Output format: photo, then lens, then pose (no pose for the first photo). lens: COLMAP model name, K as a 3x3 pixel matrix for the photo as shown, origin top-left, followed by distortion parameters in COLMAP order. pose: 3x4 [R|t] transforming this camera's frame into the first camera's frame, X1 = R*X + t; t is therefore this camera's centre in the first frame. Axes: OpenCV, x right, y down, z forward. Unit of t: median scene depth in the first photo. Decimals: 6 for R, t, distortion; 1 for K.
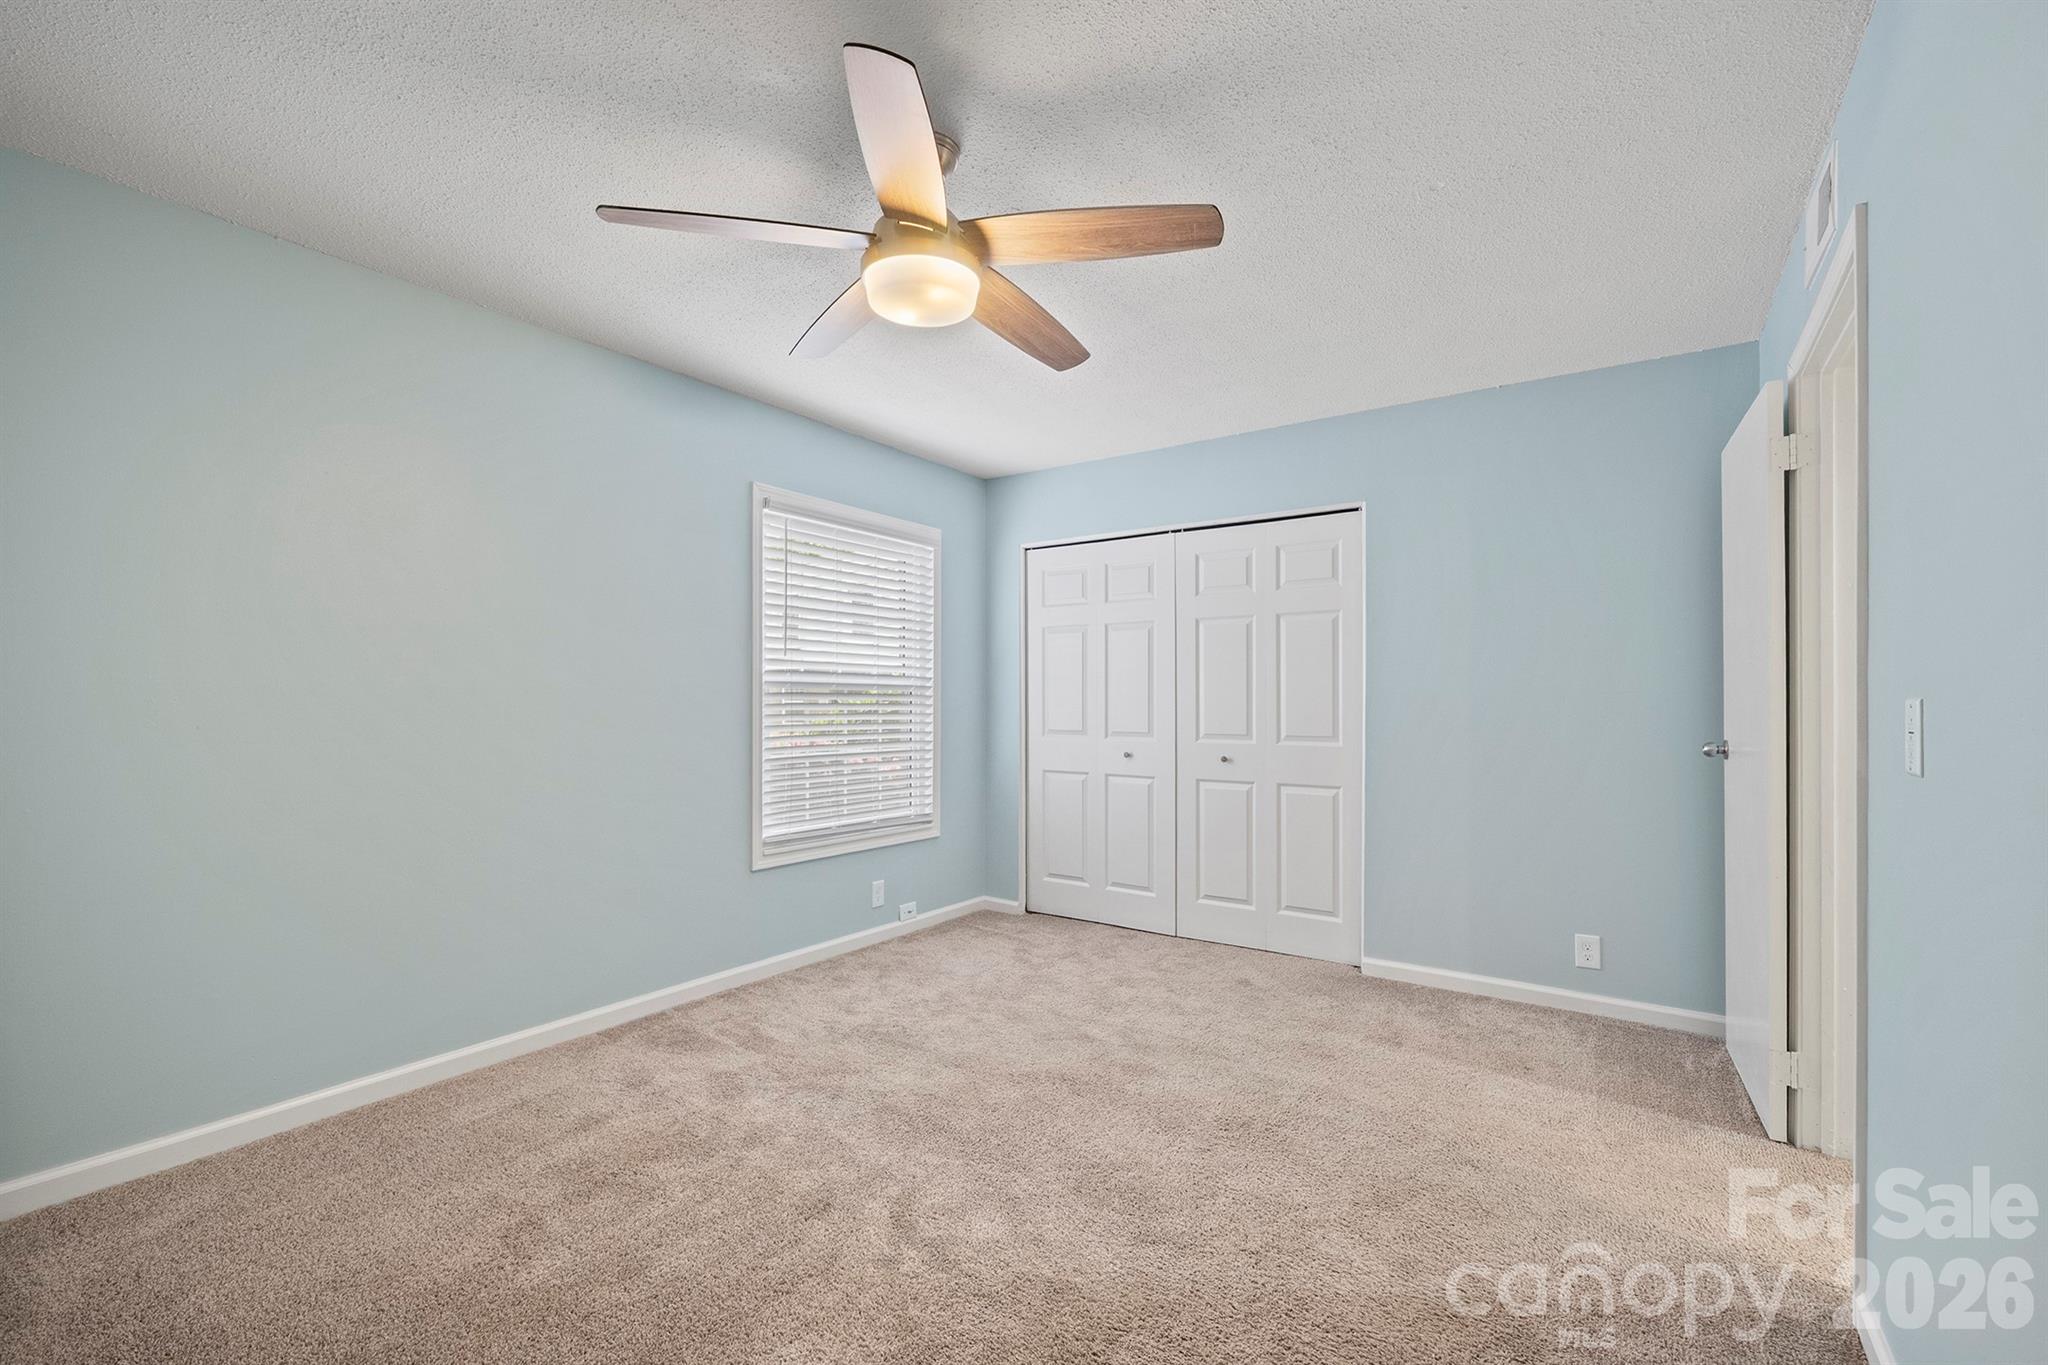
lens RADIAL K [[864.3, 0, 995.6], [0, 864.3, 694.8], [0, 0, 1]] dist [-0.004287, -0.001115]
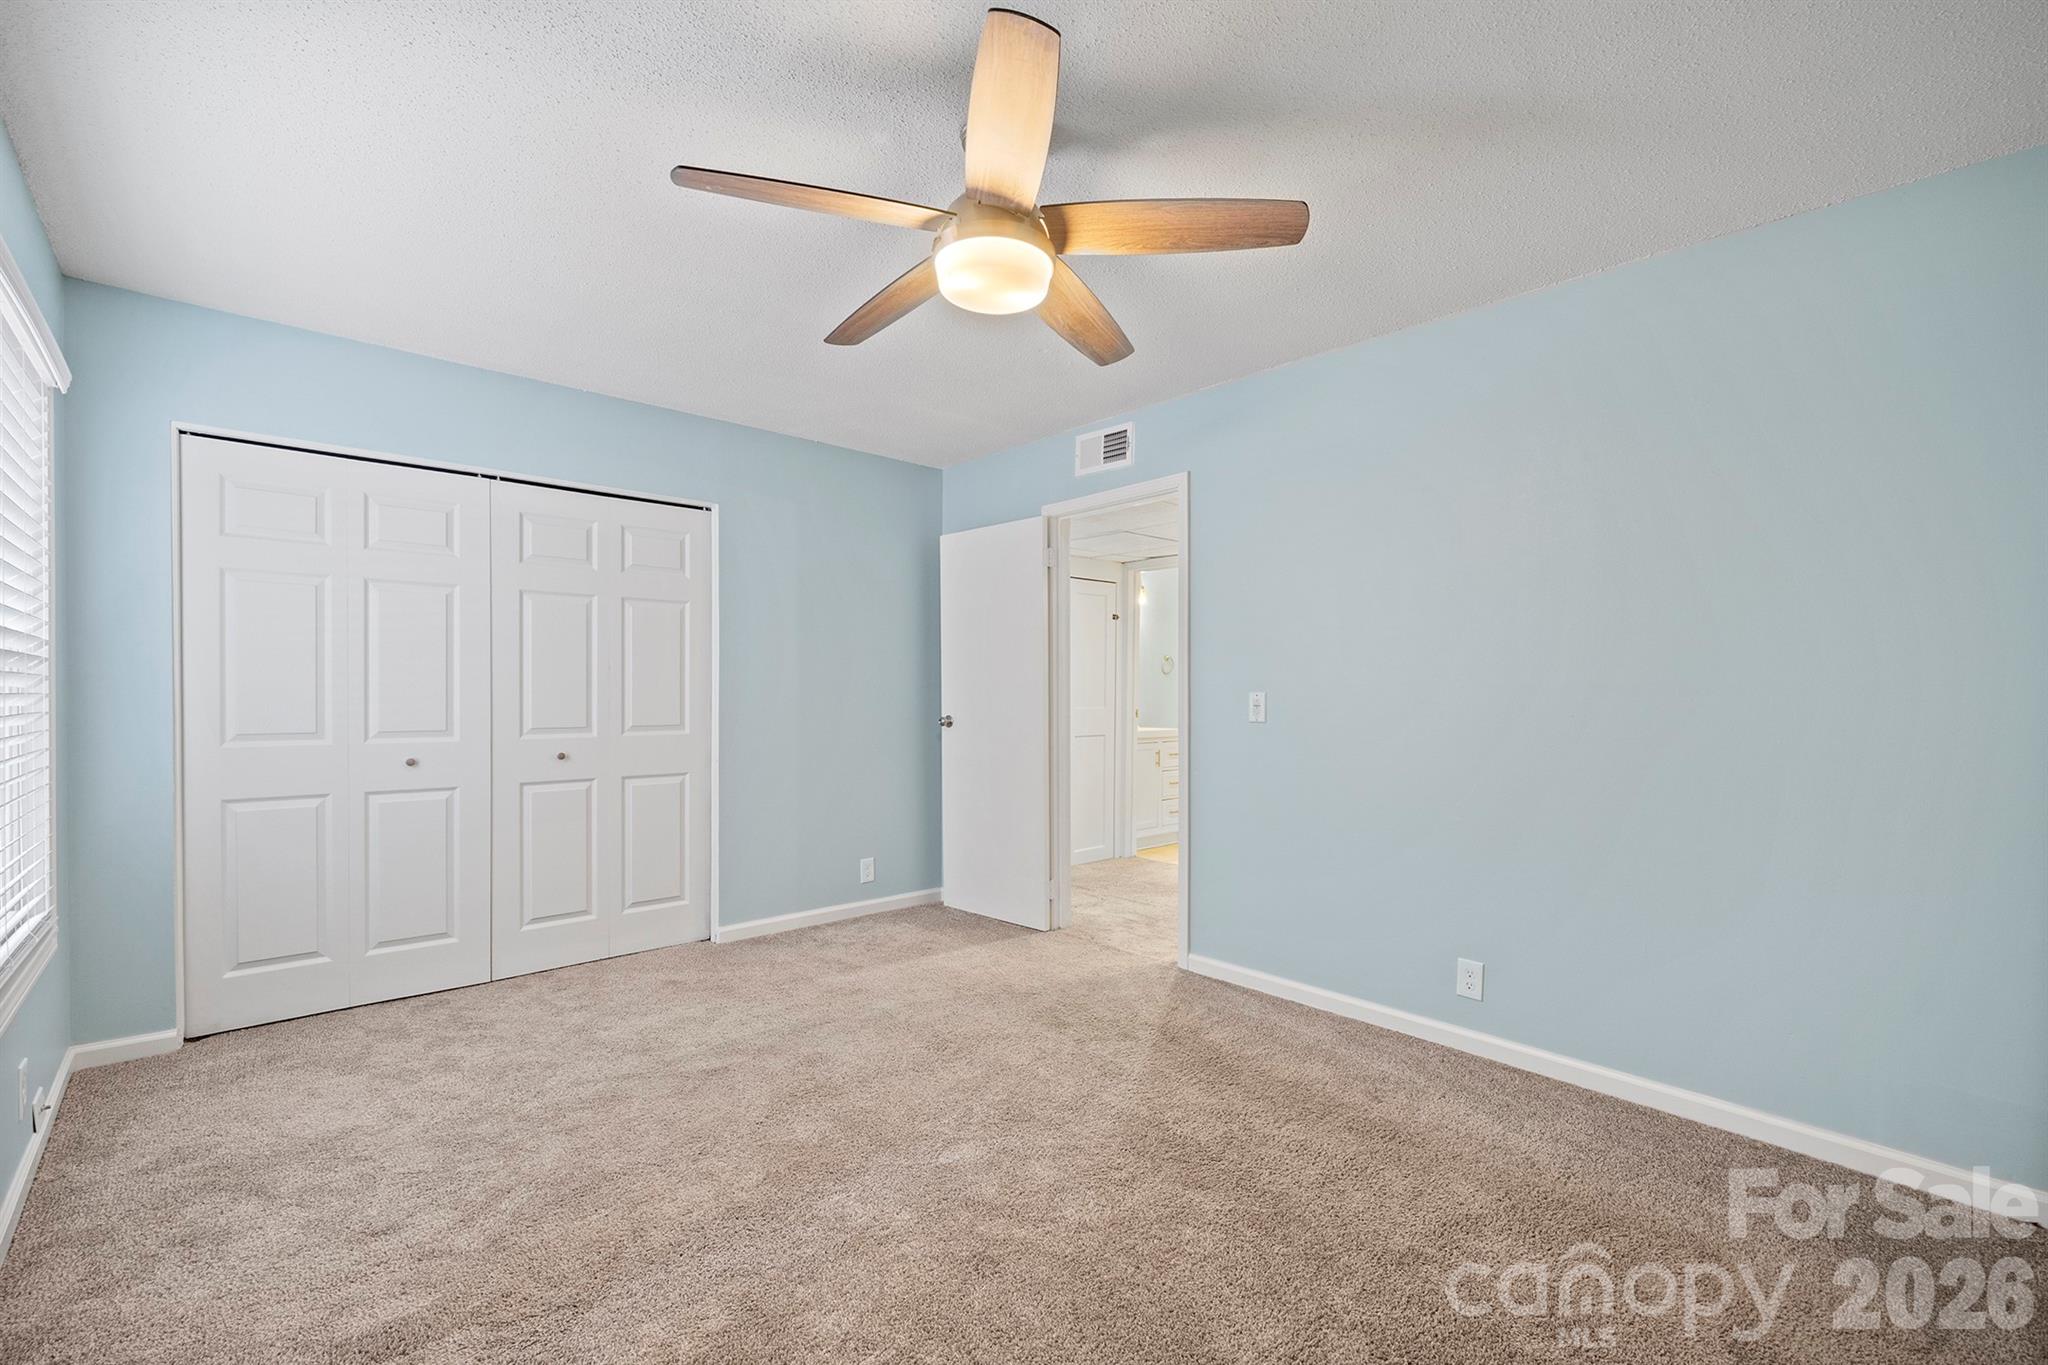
lens RADIAL K [[864.3, 0, 1036.8], [0, 864.3, 690.7], [0, 0, 1]] dist [-0.004287, -0.001115]
pose [[0.196685, 0.002347, 0.980464, -0.564977], [-0.012618, 0.999920, 0.000138, 0.002483], [-0.980386, -0.012398, 0.196699, 0.409351]]
